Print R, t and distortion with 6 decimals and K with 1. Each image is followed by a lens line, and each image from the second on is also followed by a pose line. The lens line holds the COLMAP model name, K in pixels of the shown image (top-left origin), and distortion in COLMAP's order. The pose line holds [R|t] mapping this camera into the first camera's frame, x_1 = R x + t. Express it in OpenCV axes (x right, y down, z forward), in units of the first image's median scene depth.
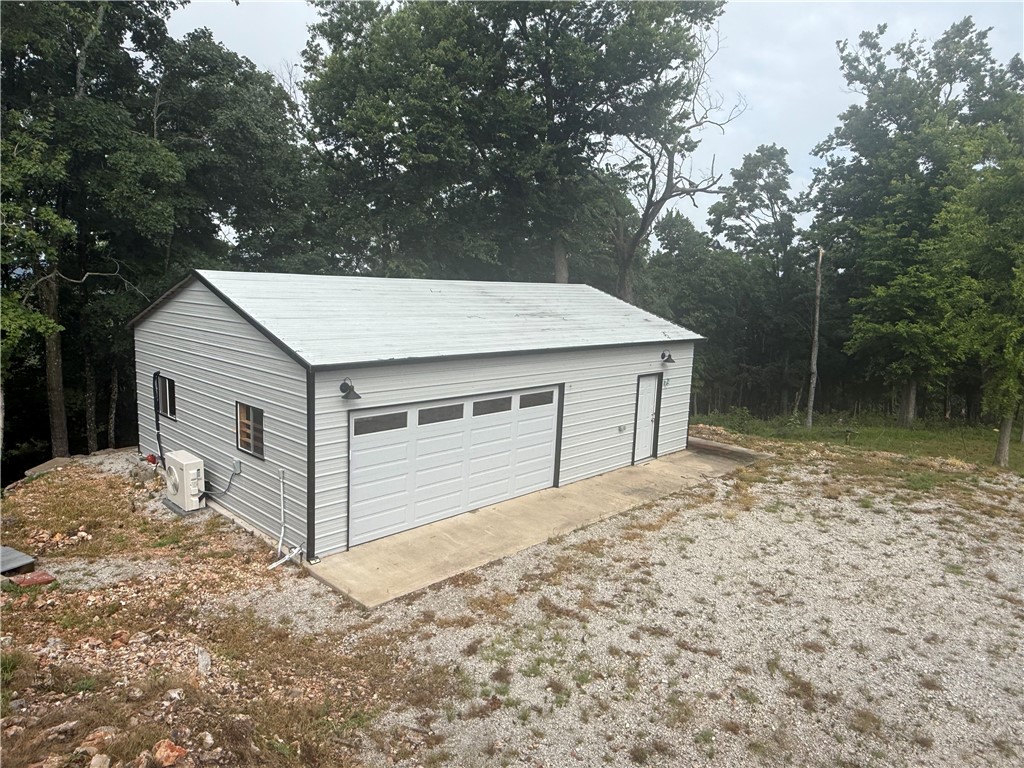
lens RADIAL K [[637.0, 0, 512.0], [0, 637.0, 384.0], [0, 0, 1]] dist [0.000557, 0.001522]
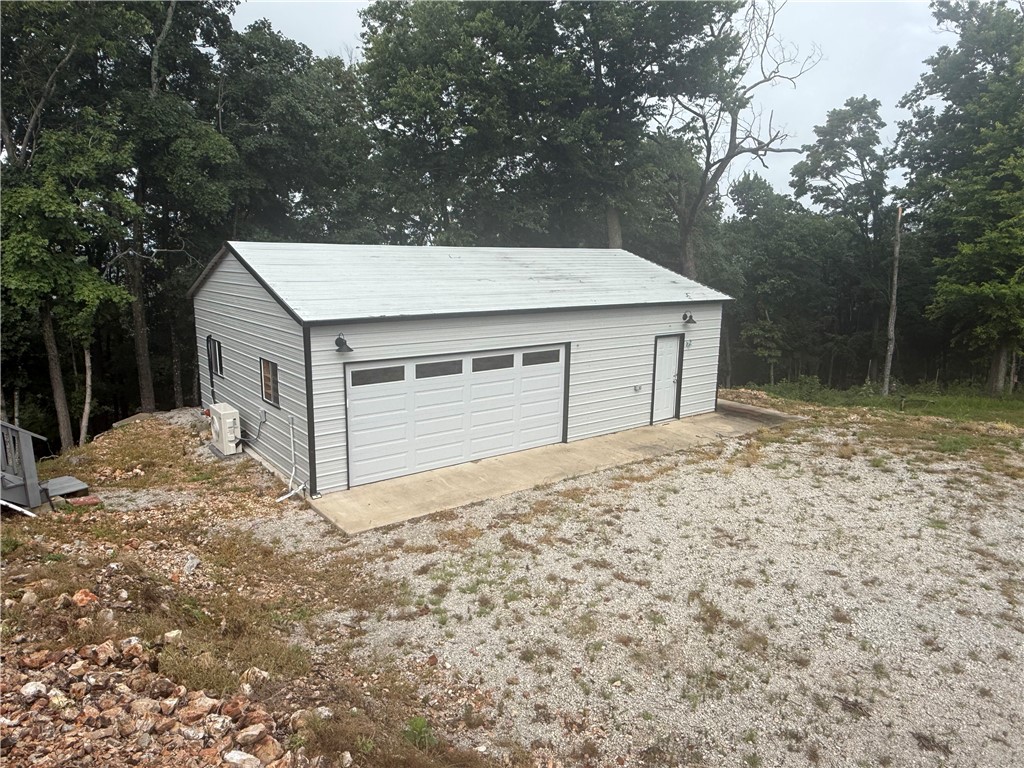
lens RADIAL K [[634.9, 0, 512.0], [0, 634.9, 384.0], [0, 0, 1]] dist [-0.001082, 0.004260]
pose [[0.989426, 0.002094, -0.145022, 0.156228], [0.003553, 0.999246, 0.038674, 0.029767], [0.144994, -0.038780, 0.988672, -0.041574]]
